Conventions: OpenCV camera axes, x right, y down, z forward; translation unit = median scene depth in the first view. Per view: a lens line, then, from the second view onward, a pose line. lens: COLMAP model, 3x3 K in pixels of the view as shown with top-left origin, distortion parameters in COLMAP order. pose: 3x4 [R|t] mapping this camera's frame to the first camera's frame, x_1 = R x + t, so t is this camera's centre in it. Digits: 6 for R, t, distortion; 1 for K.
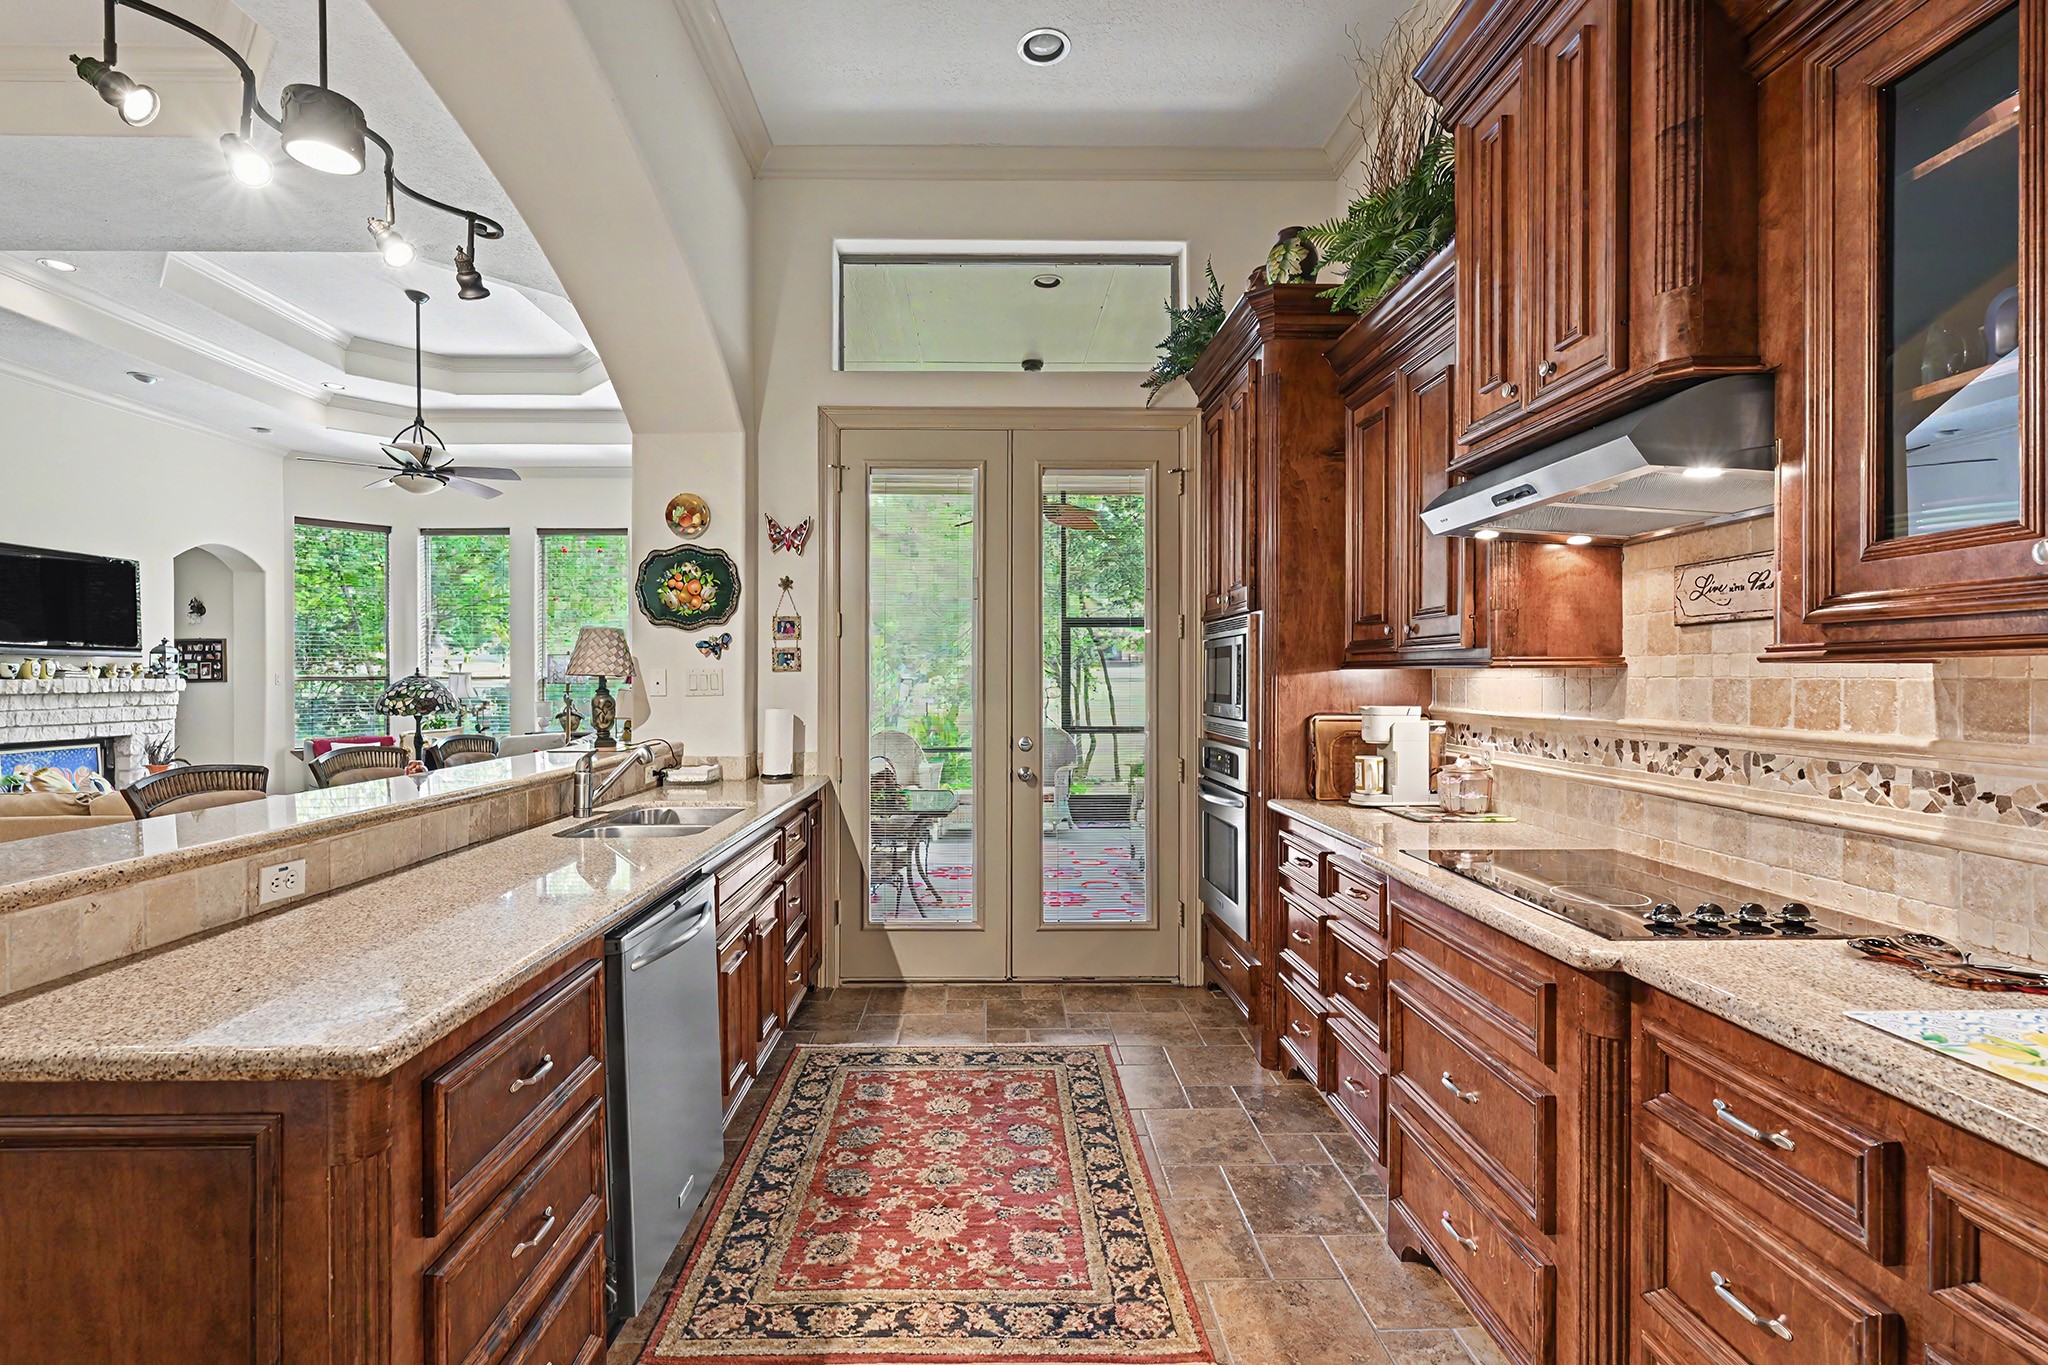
lens RADIAL K [[939.2, 0, 1010.0], [0, 939.2, 690.8], [0, 0, 1]] dist [-0.011996, 0.001812]
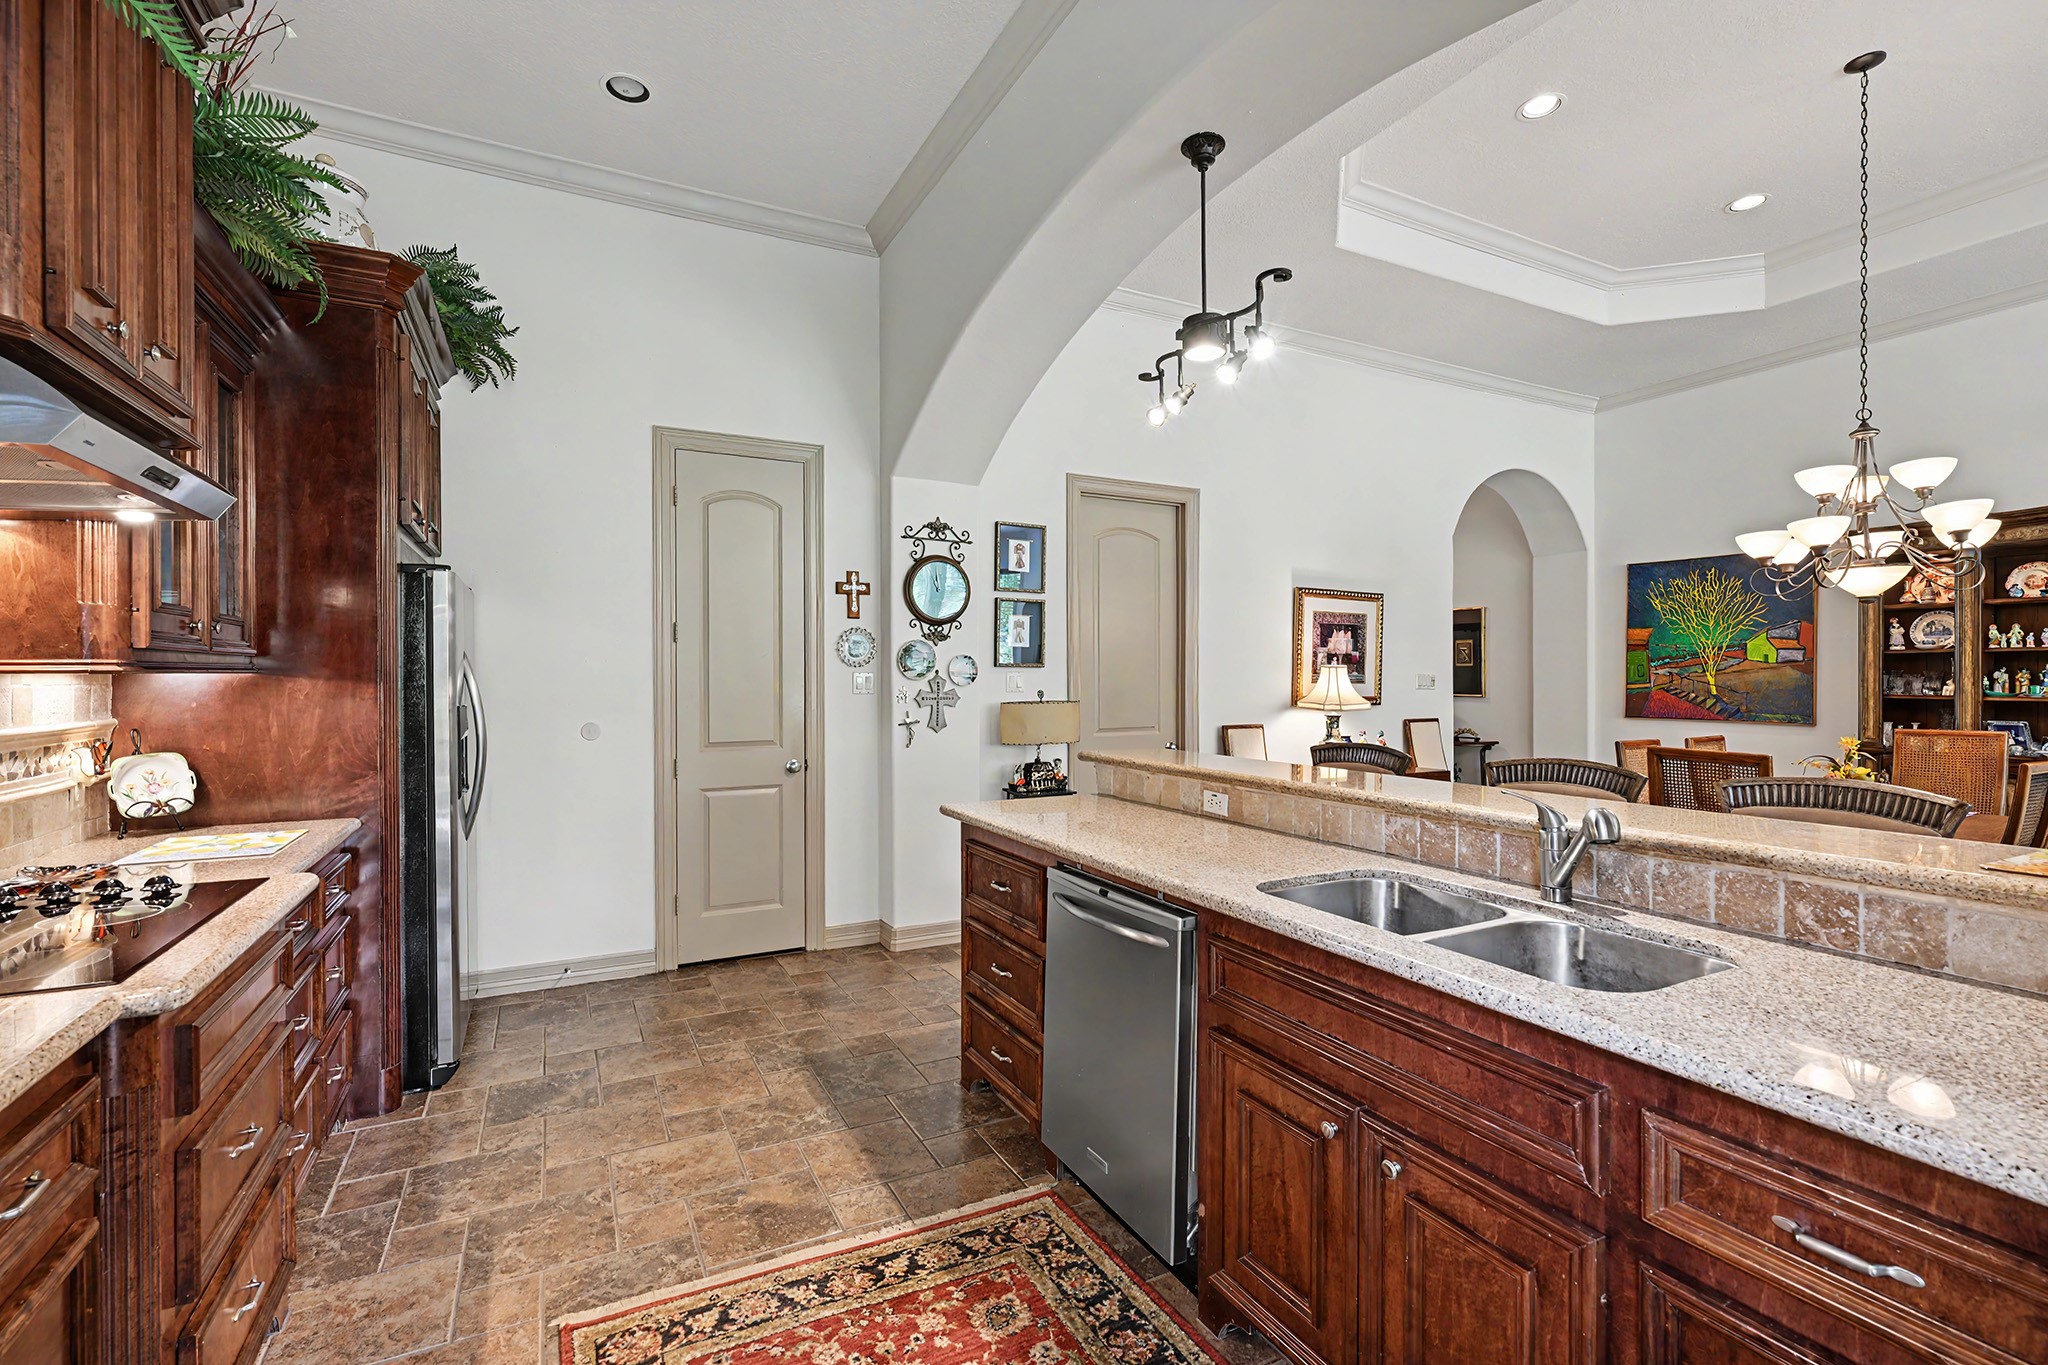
lens RADIAL K [[893.0, 0, 1060.0], [0, 893.0, 690.1], [0, 0, 1]] dist [-0.004739, 0.000281]
pose [[-0.879140, 0.011391, -0.476427, 0.088992], [-0.002385, 0.999597, 0.028300, -0.015763], [0.476557, 0.026016, -0.878758, 0.975327]]
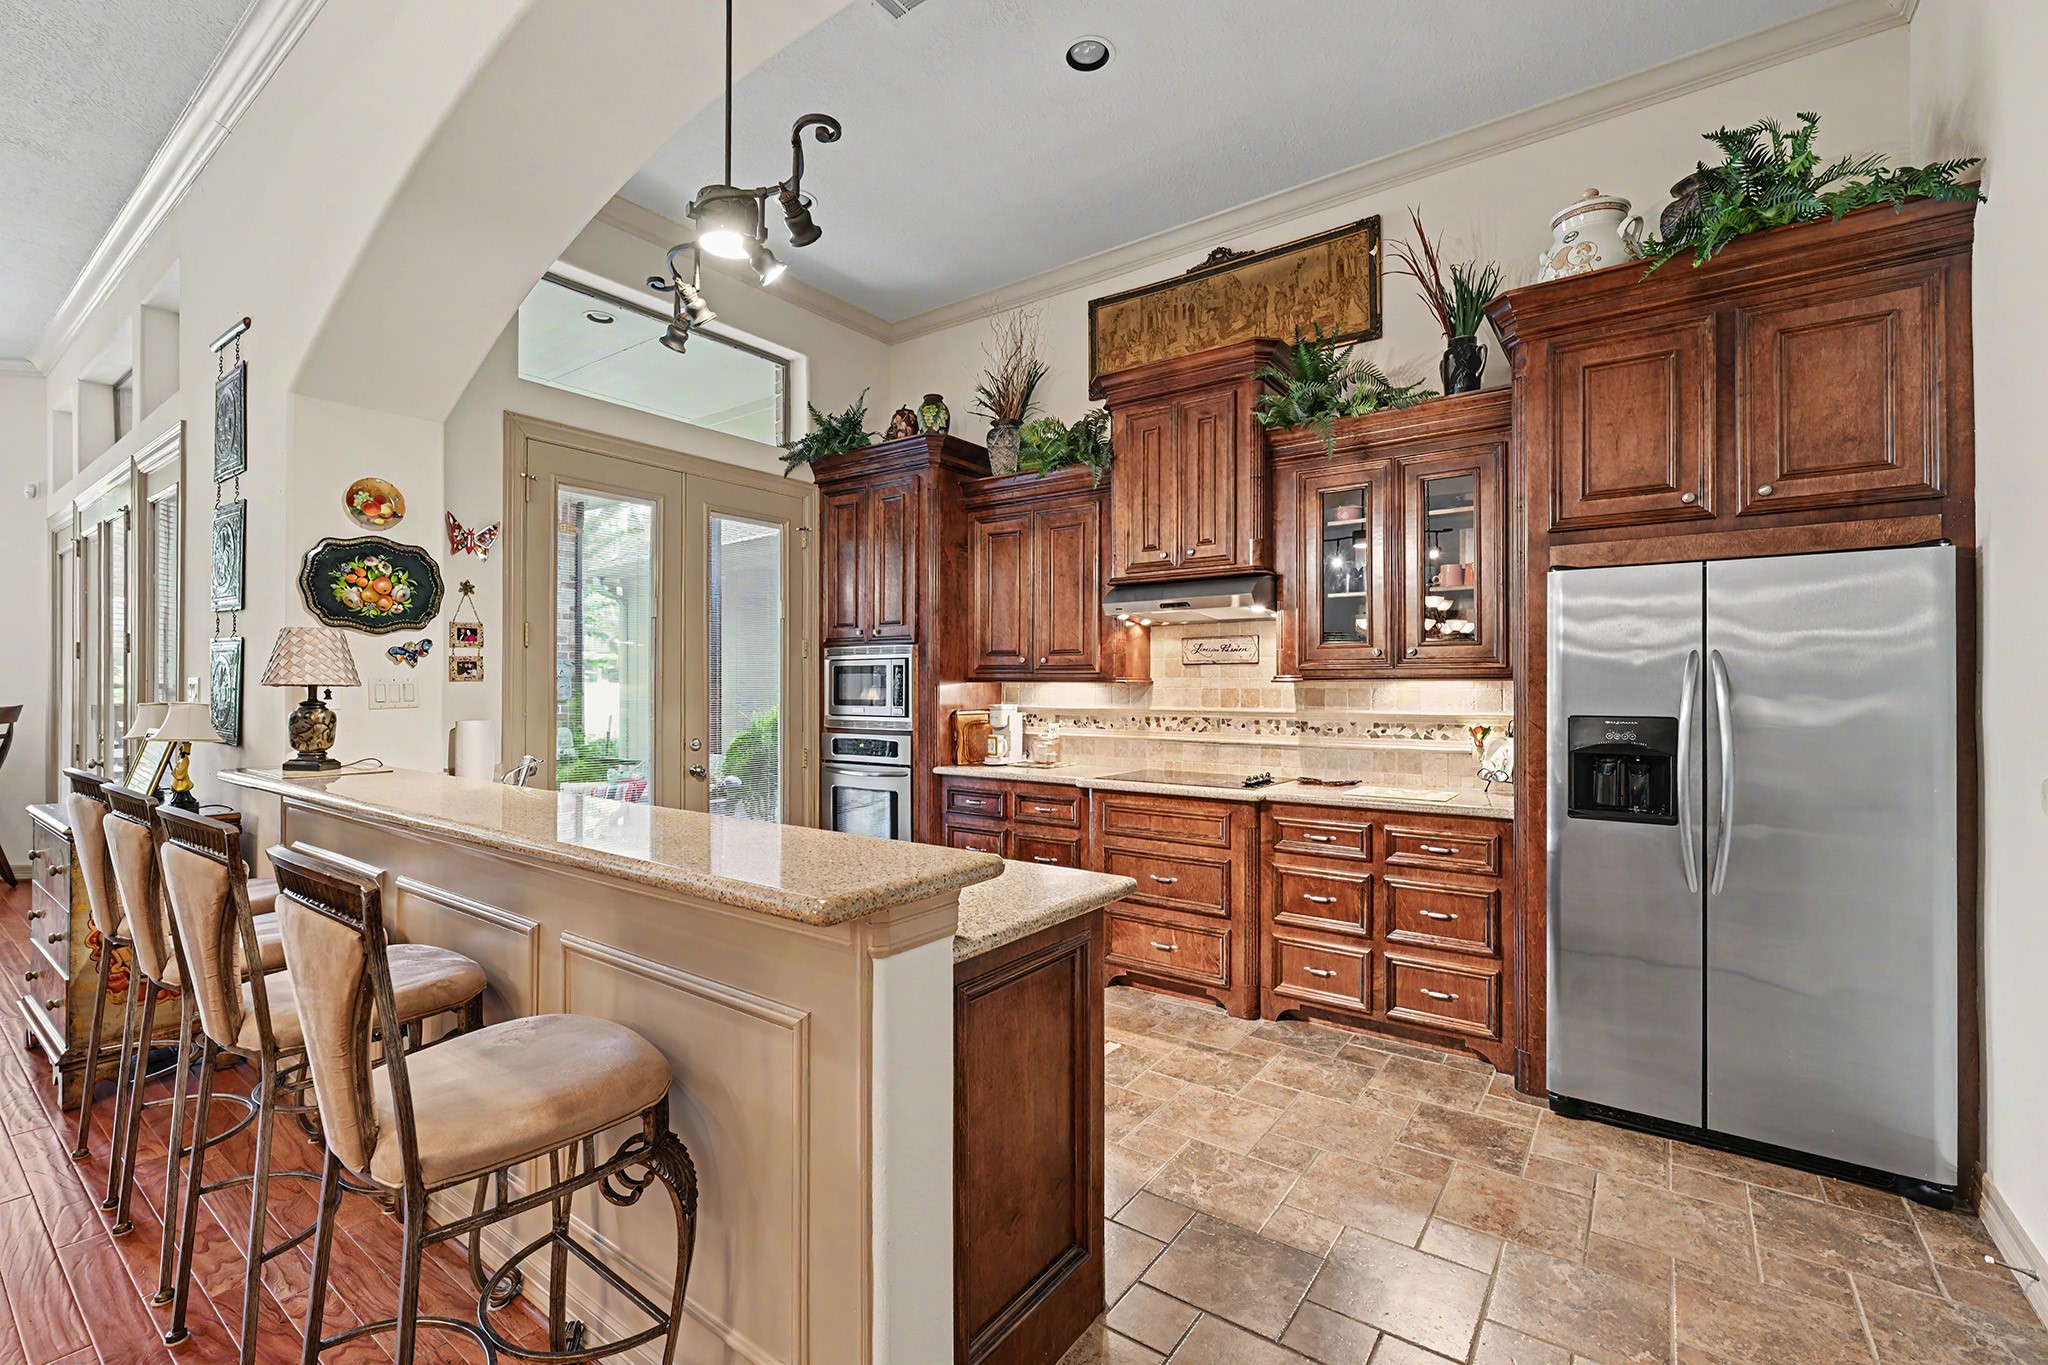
lens RADIAL K [[879.5, 0, 1028.9], [0, 879.5, 682.2], [0, 0, 1]] dist [0.000539, 0.000448]
pose [[0.598451, 0.004508, 0.801147, -0.609091], [0.011282, 0.999838, -0.014054, -0.000749], [-0.801080, 0.017449, 0.598303, 0.016350]]
